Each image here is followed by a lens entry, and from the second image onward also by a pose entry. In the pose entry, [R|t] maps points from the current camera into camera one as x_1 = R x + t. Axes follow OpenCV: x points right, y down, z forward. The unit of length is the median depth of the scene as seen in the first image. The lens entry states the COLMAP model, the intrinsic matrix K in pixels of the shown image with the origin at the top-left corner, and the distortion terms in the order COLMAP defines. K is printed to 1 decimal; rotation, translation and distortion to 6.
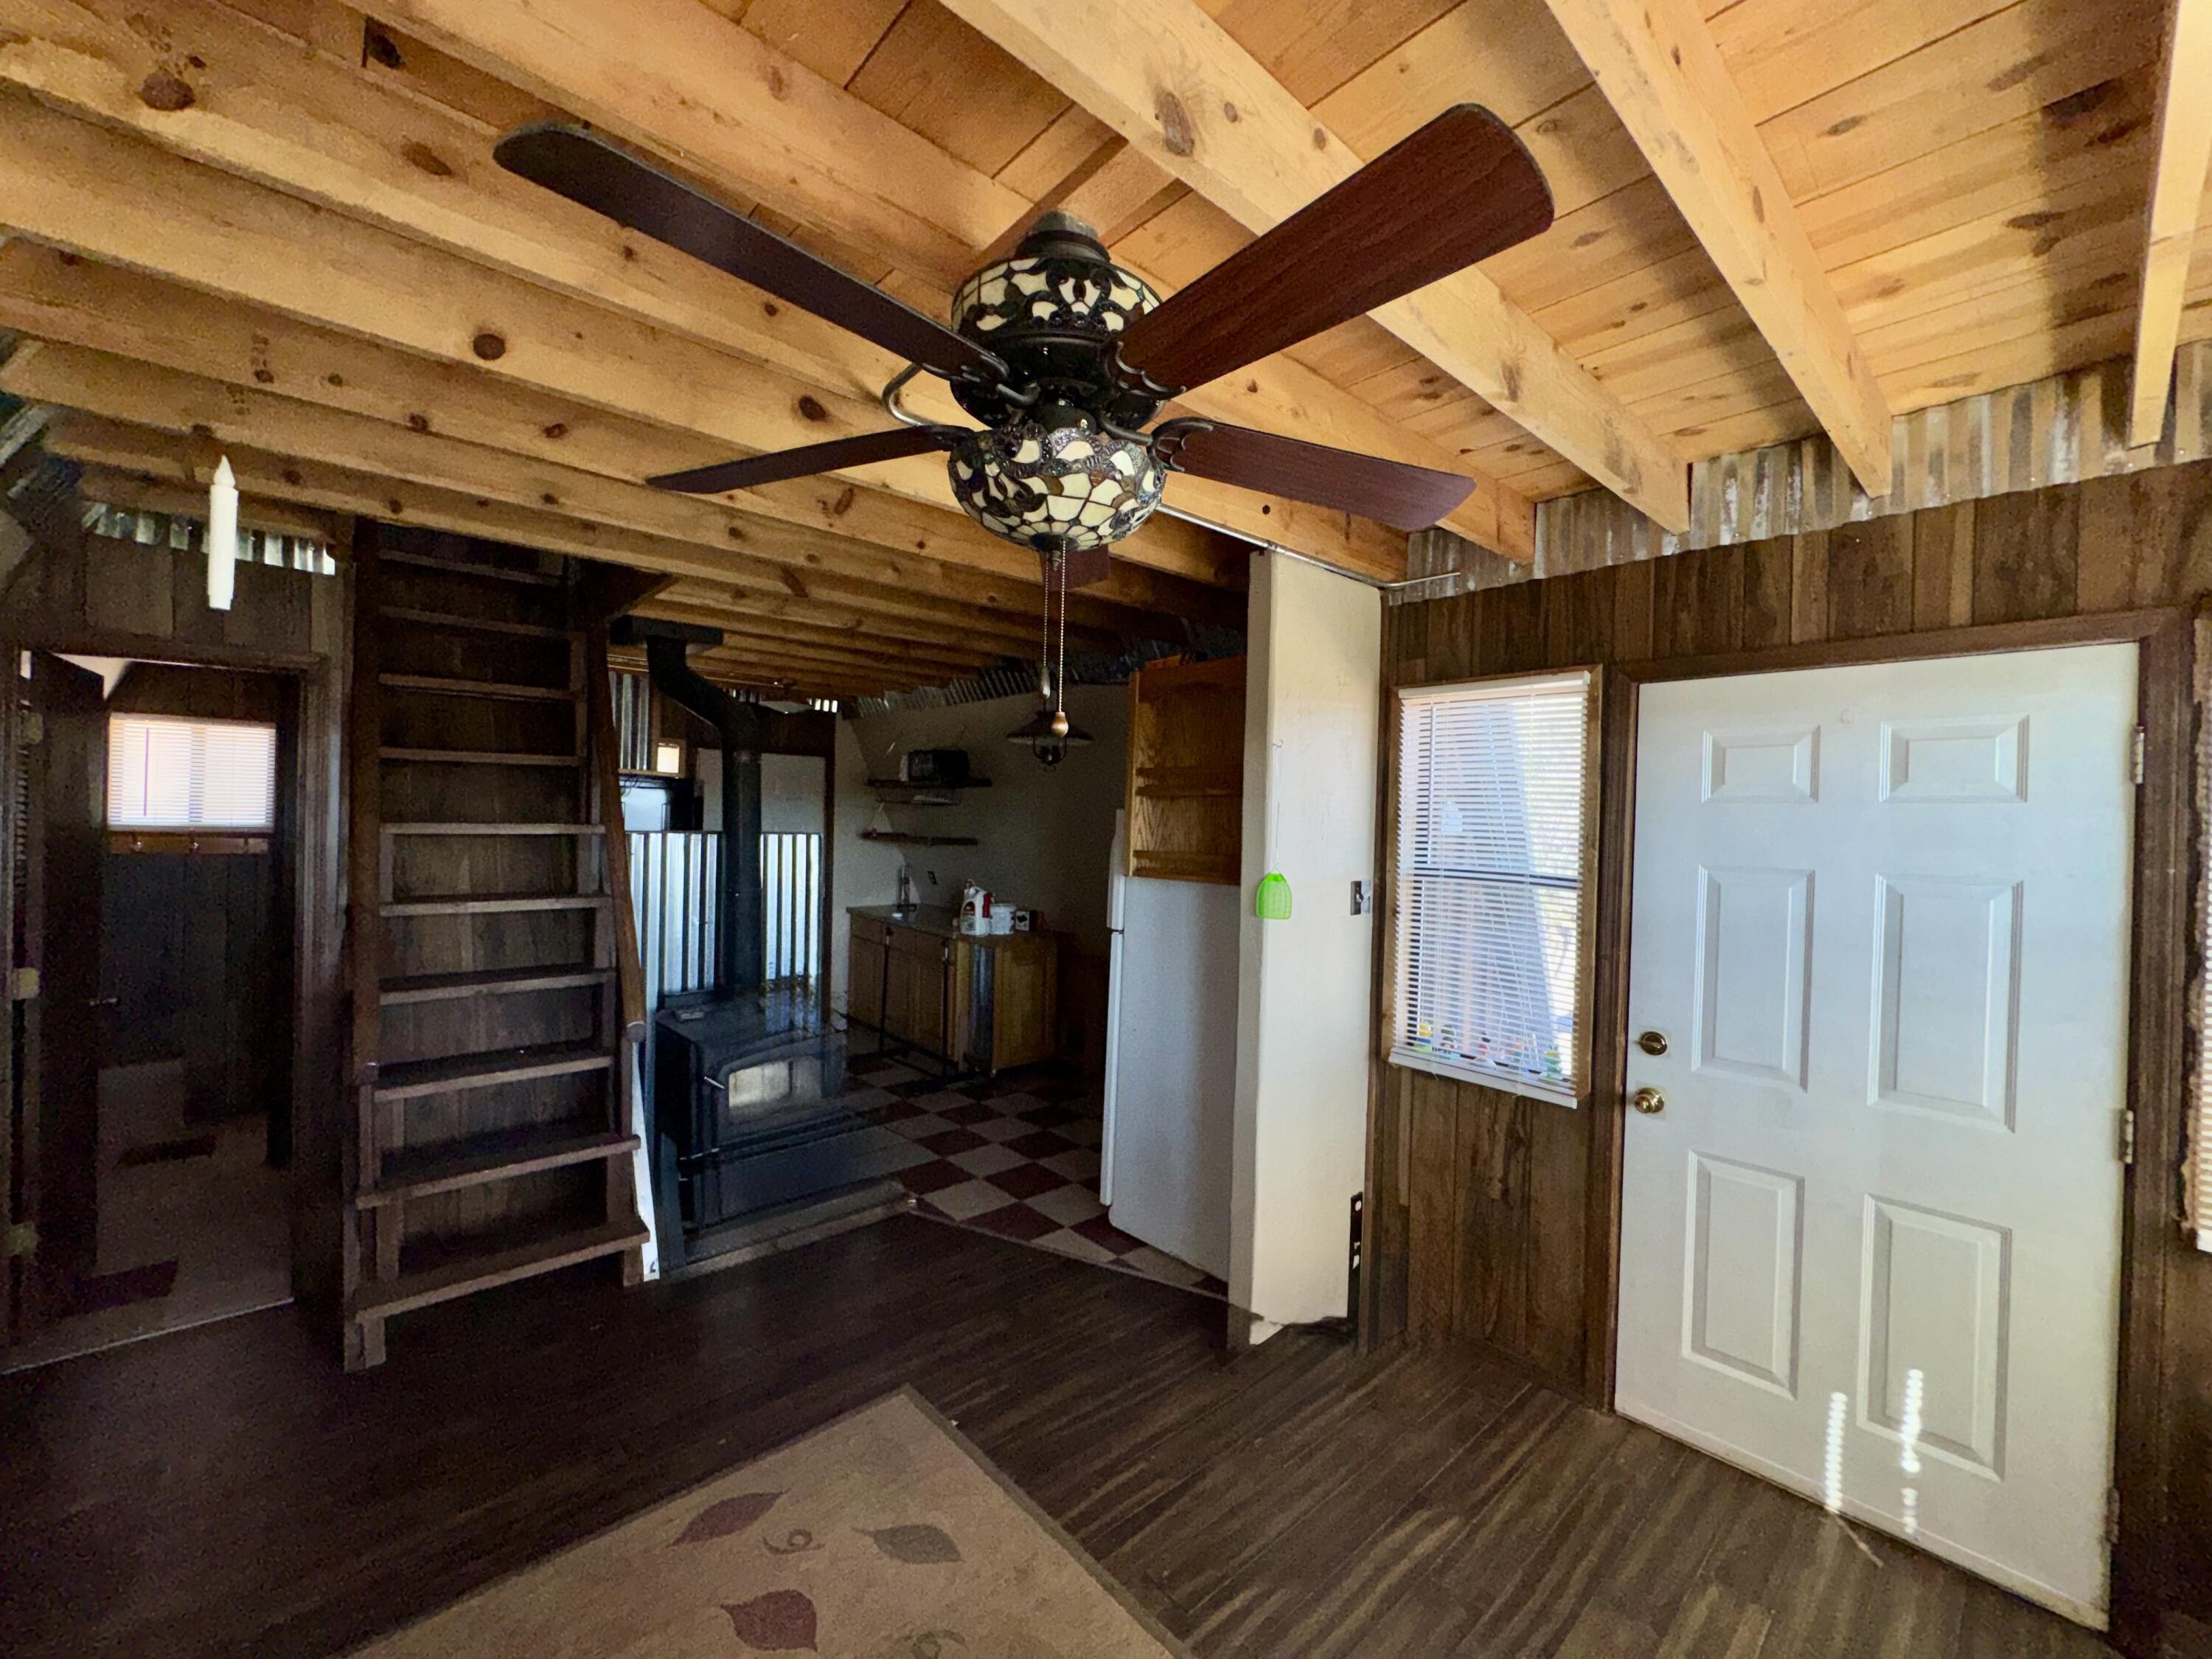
lens RADIAL K [[889.1, 0, 1113.9], [0, 889.1, 825.9], [0, 0, 1]] dist [-0.000288, 0.000083]
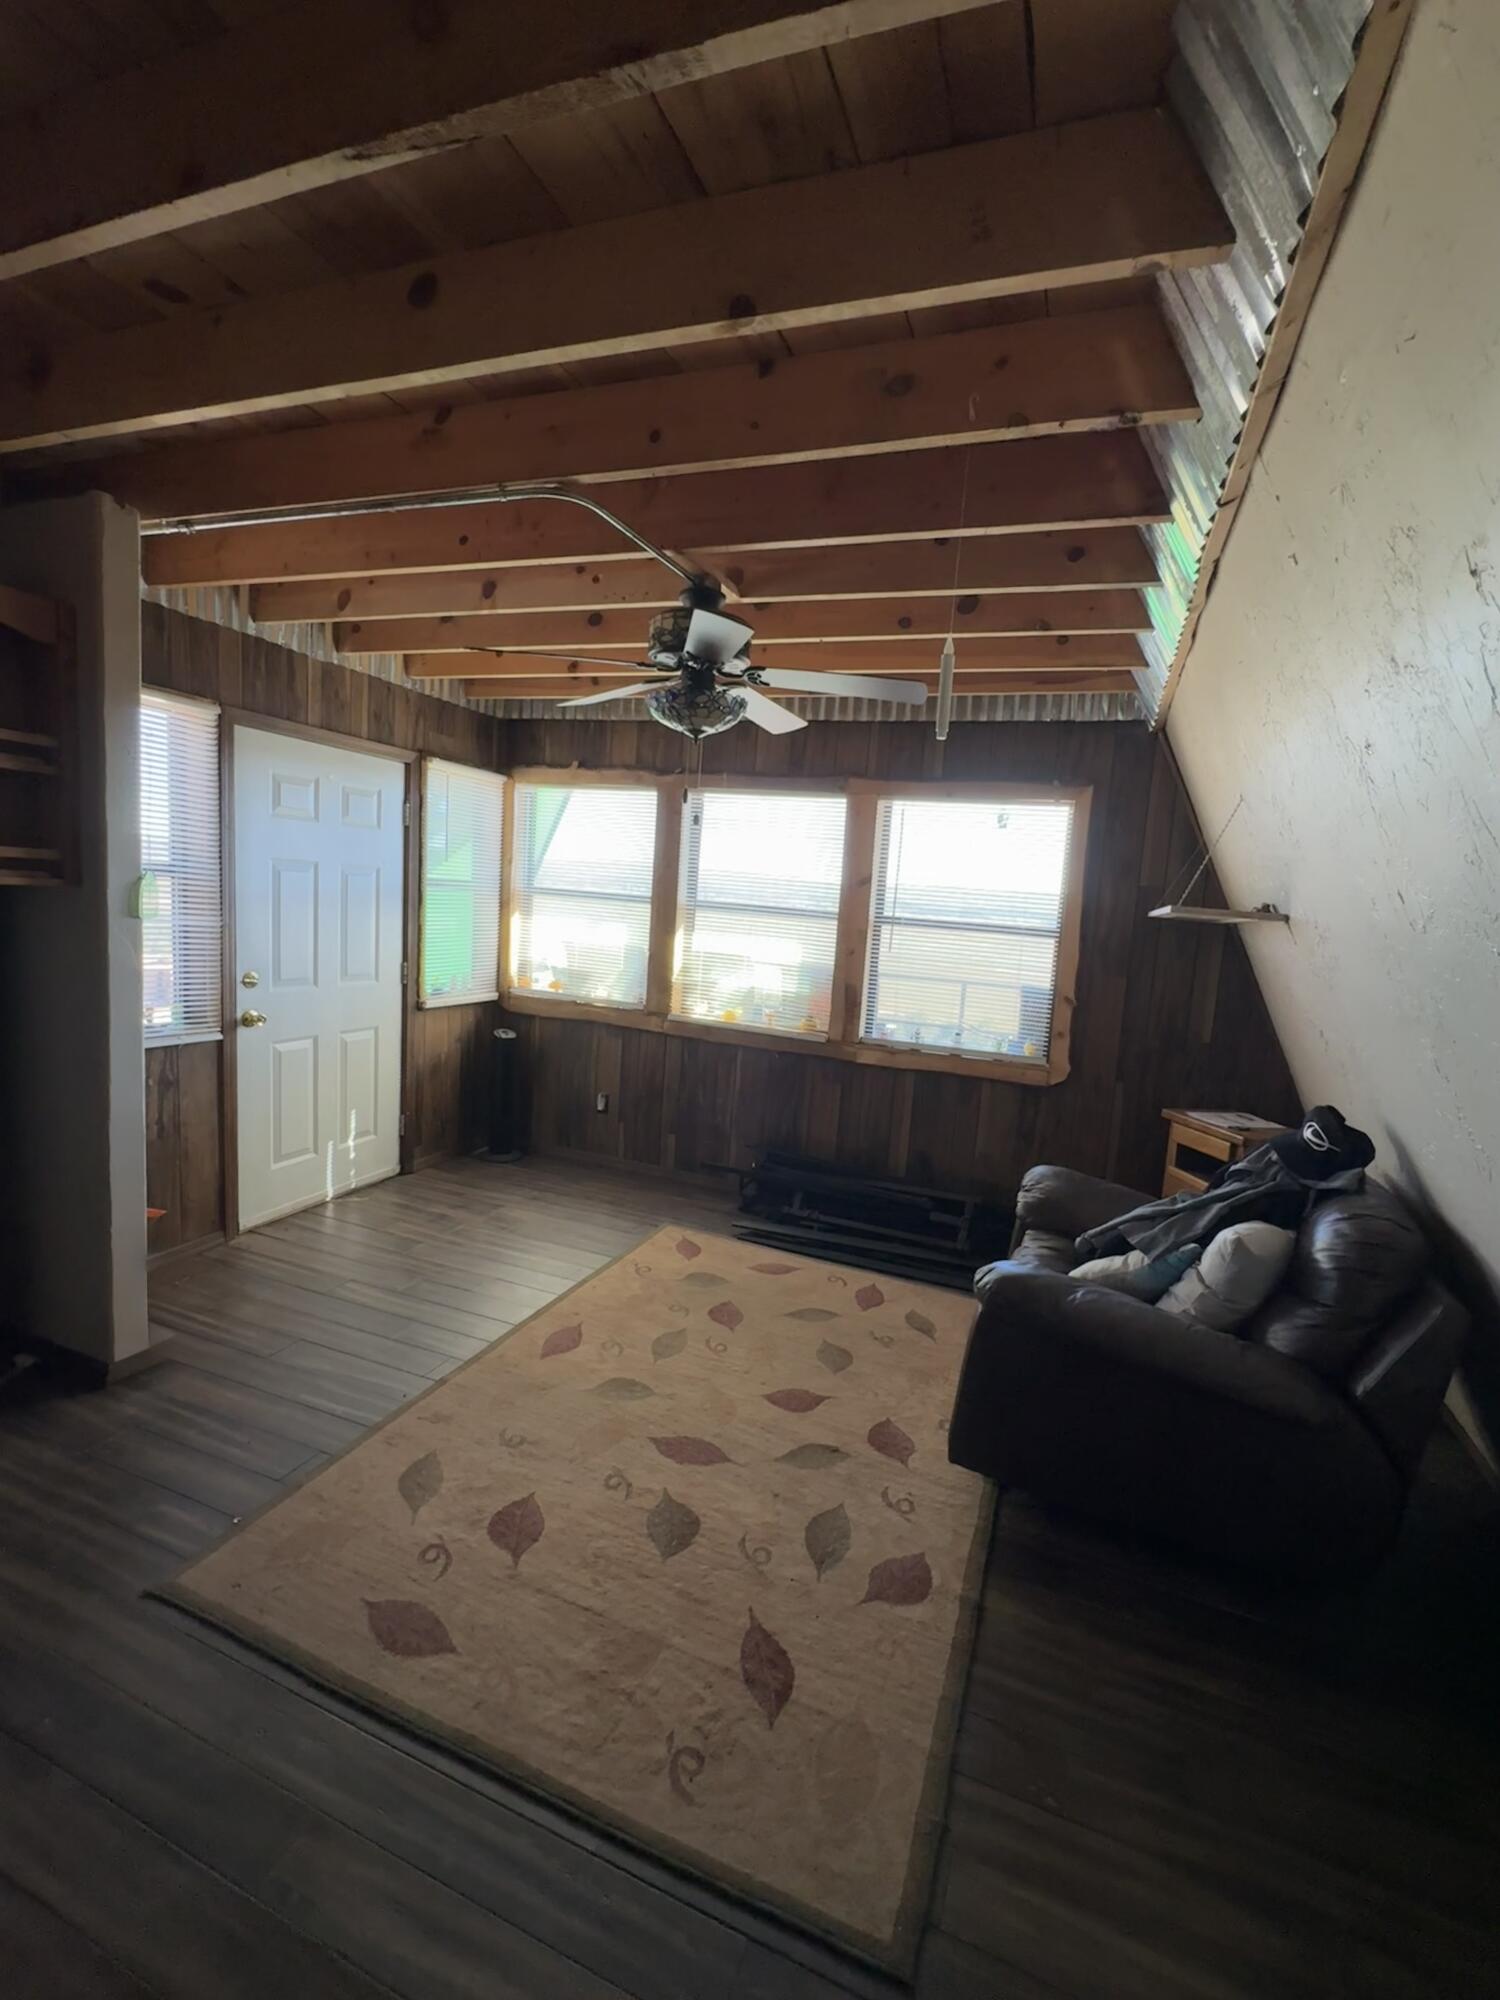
lens RADIAL K [[886.4, 0, 750.0], [0, 886.4, 1000.0], [0, 0, 1]] dist [0.002262, 0.000479]
pose [[-0.433685, -0.163854, 0.886041, -1.061005], [-0.084002, 0.986397, 0.141297, 0.000945], [-0.897140, -0.013151, -0.441550, 0.910650]]
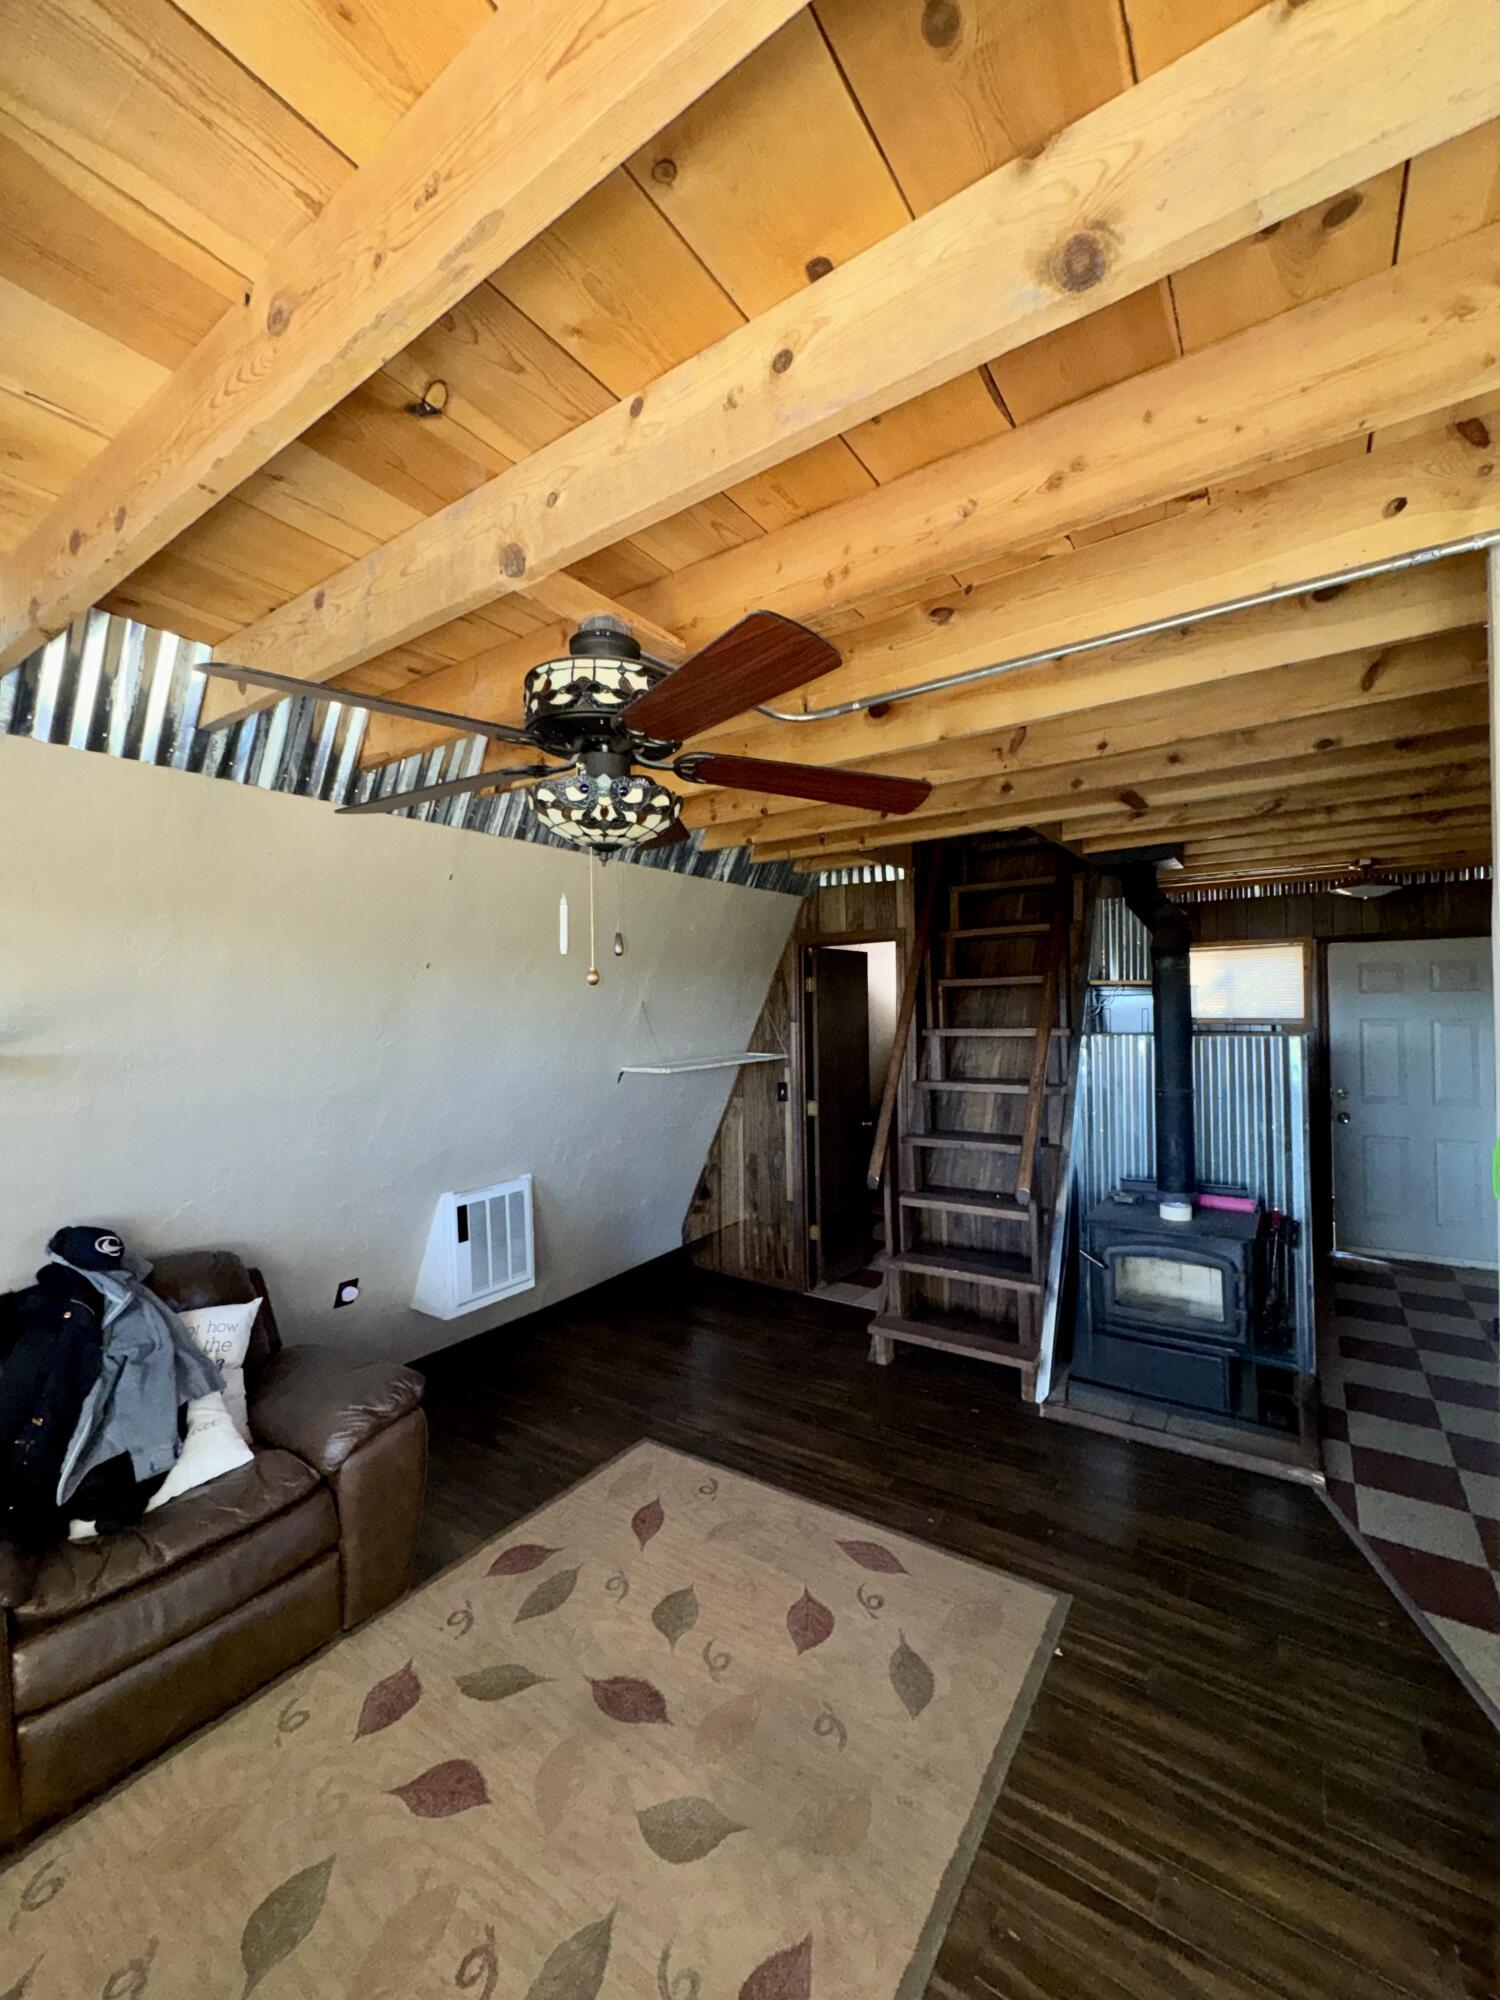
lens RADIAL K [[803.9, 0, 746.1], [0, 803.9, 1005.1], [0, 0, 1]] dist [-0.000288, 0.000083]
pose [[0.217666, -0.031294, -0.975521, 0.603051], [0.016830, 0.999458, -0.028306, -0.014422], [0.975878, -0.010256, 0.218075, 0.467314]]
